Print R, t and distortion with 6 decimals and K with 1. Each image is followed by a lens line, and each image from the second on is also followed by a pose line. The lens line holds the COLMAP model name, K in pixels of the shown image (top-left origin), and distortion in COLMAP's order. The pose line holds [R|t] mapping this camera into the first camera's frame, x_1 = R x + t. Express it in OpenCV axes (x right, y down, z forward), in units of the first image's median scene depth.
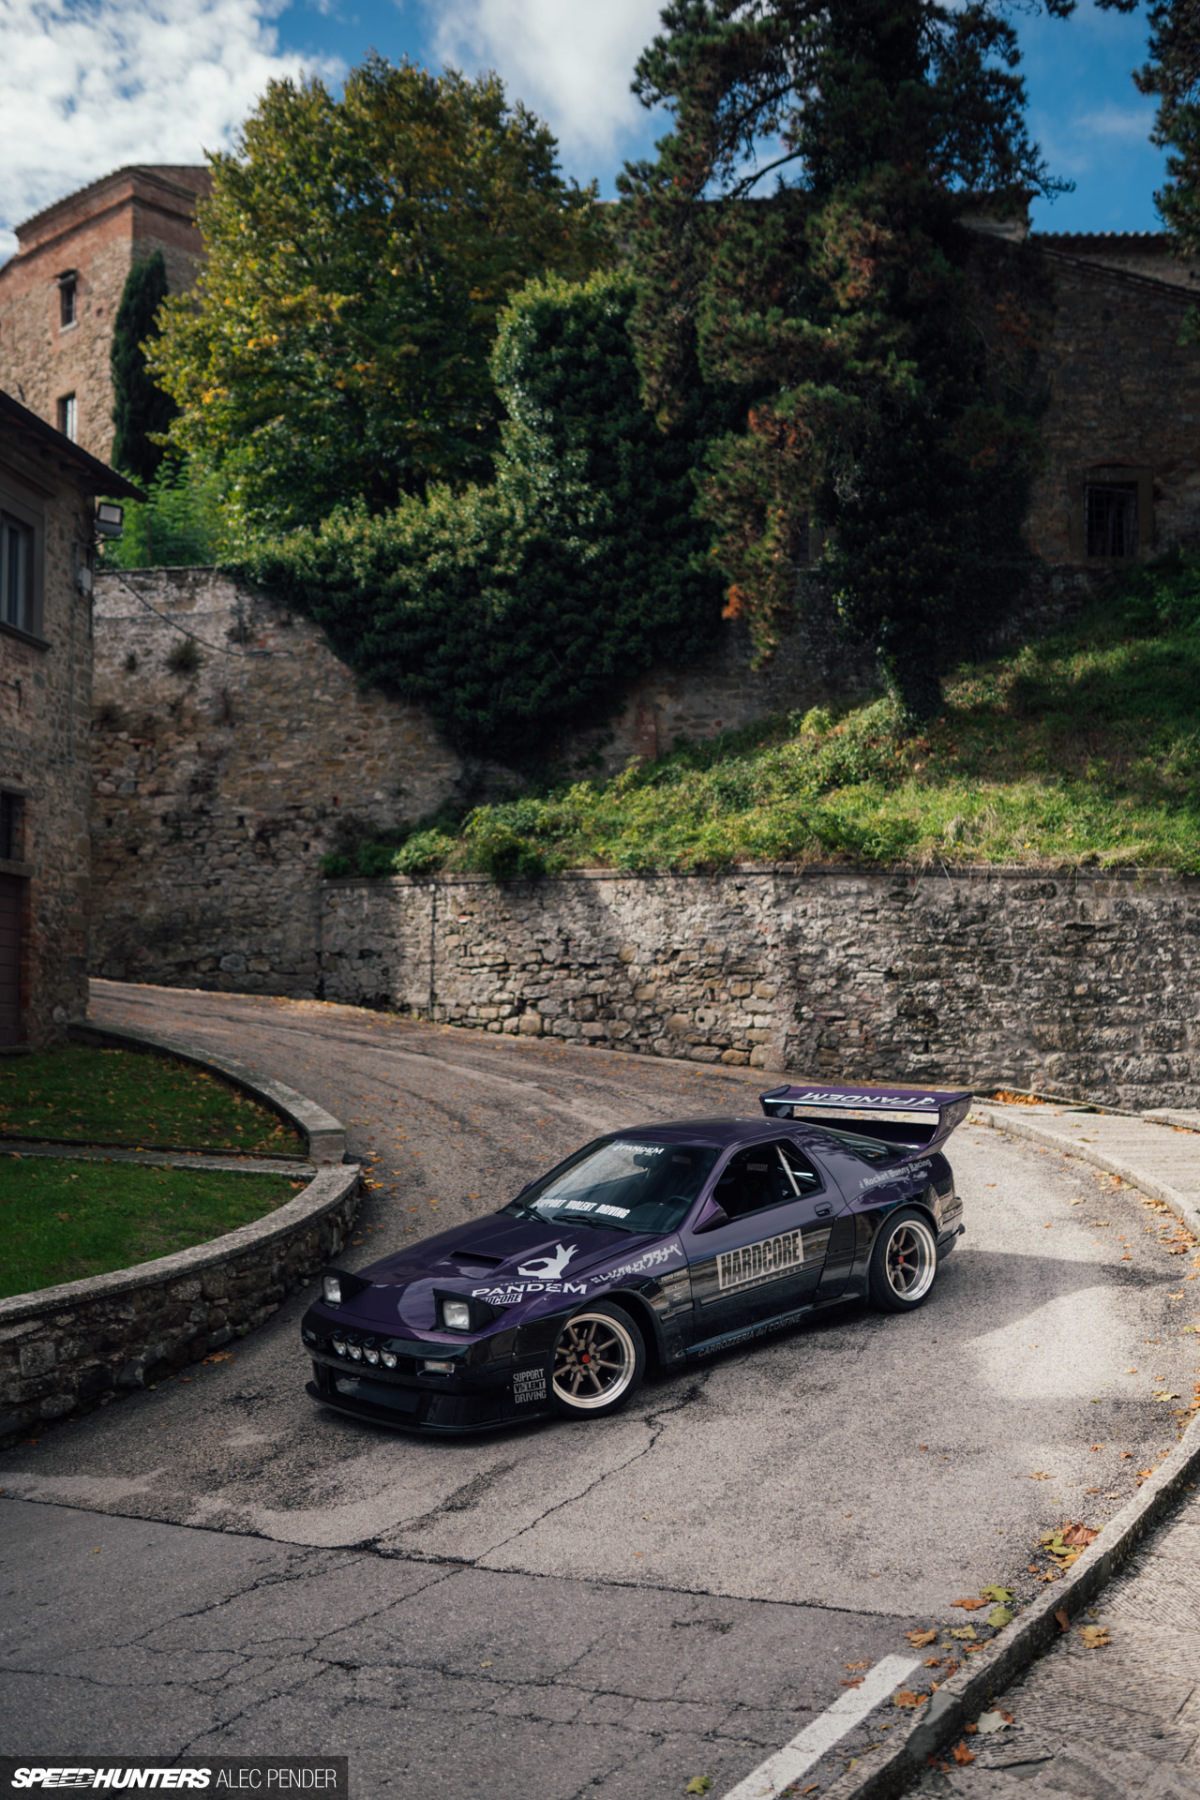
lens RADIAL K [[1829.1, 0, 600.2], [0, 1829.1, 908.6], [0, 0, 1]] dist [-0.040951, 0.000000]
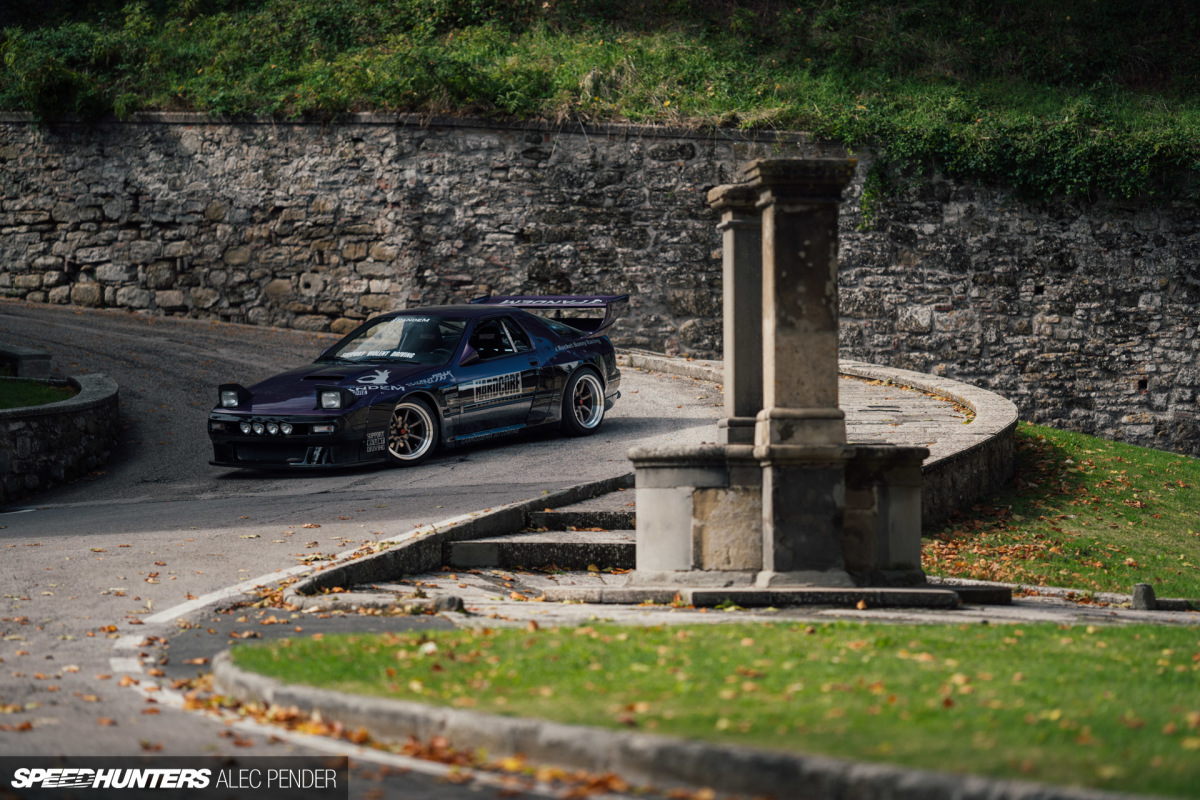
lens RADIAL K [[4669.9, 0, 600.7], [0, 4669.9, 399.8], [0, 0, 1]] dist [0.256530, 0.000000]
pose [[0.975431, 0.013738, 0.219877, -0.322451], [-0.024190, 0.998698, 0.044918, 0.010850], [-0.218974, -0.049133, 0.974493, -1.330010]]
